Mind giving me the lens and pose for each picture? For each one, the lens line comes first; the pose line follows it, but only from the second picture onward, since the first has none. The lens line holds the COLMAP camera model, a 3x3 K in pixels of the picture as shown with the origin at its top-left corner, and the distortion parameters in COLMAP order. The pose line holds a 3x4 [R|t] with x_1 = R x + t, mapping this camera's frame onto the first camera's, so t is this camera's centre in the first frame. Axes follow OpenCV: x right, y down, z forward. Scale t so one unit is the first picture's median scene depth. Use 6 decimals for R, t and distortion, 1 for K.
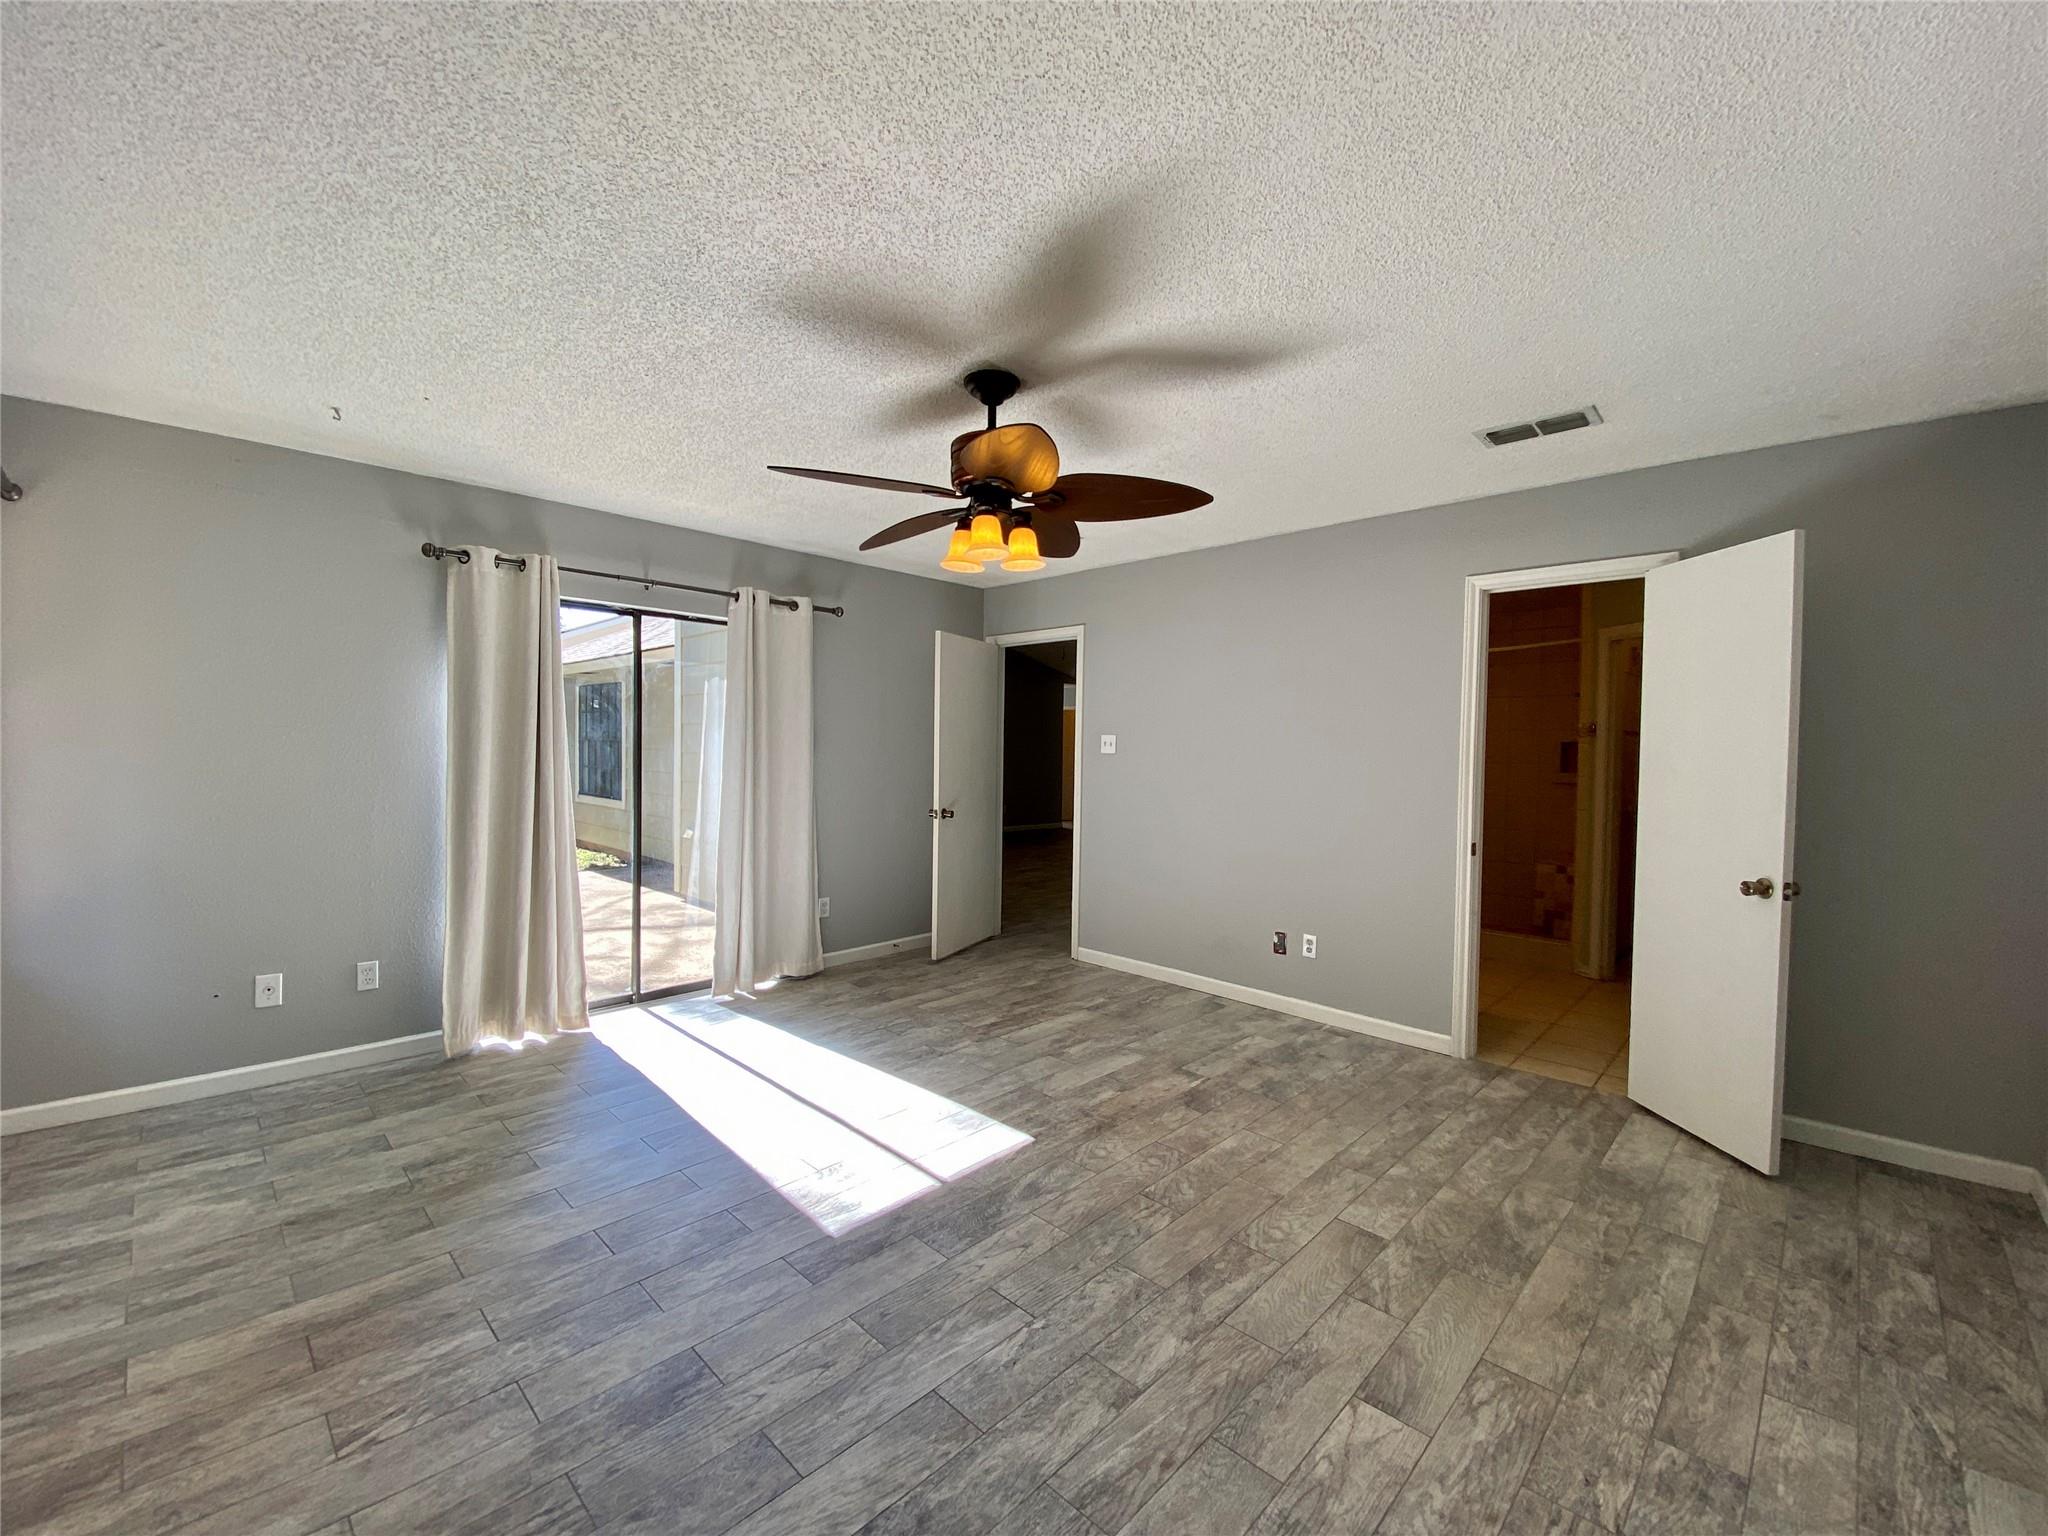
lens RADIAL K [[843.6, 0, 1022.8], [0, 843.6, 771.3], [0, 0, 1]] dist [0.011699, -0.015745]
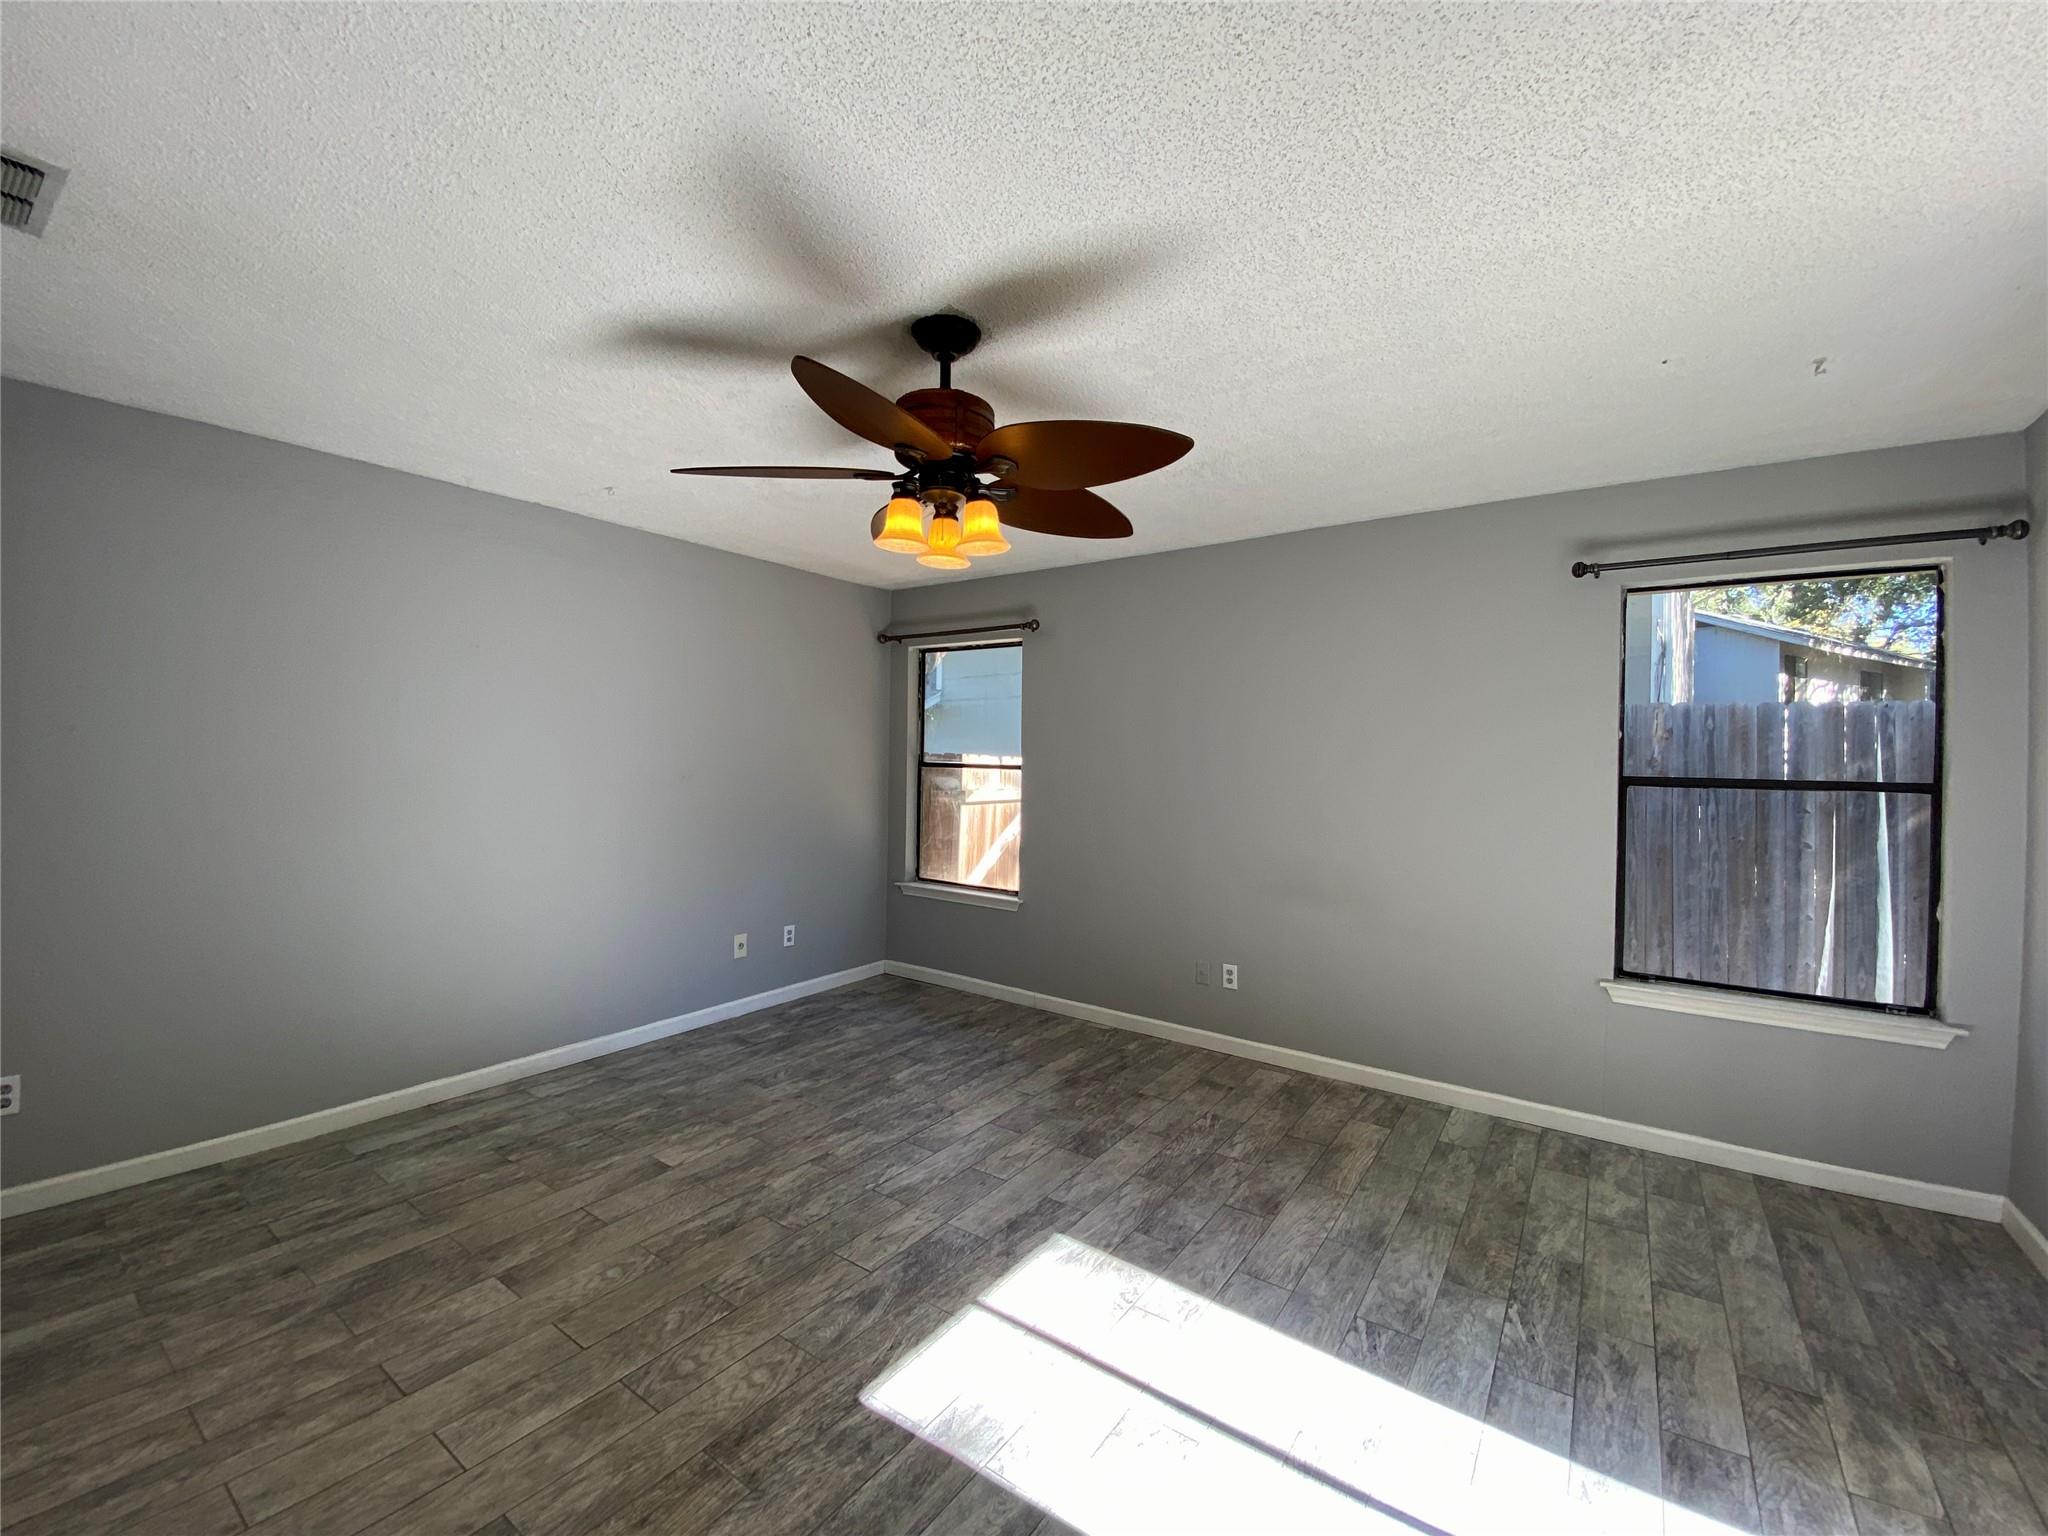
lens RADIAL K [[843.6, 0, 1022.8], [0, 843.6, 771.3], [0, 0, 1]] dist [0.011699, -0.015745]
pose [[-0.987698, -0.028198, -0.153813, 0.003459], [-0.033823, 0.998847, 0.034077, -0.074722], [0.152674, 0.038861, -0.987512, 2.066427]]
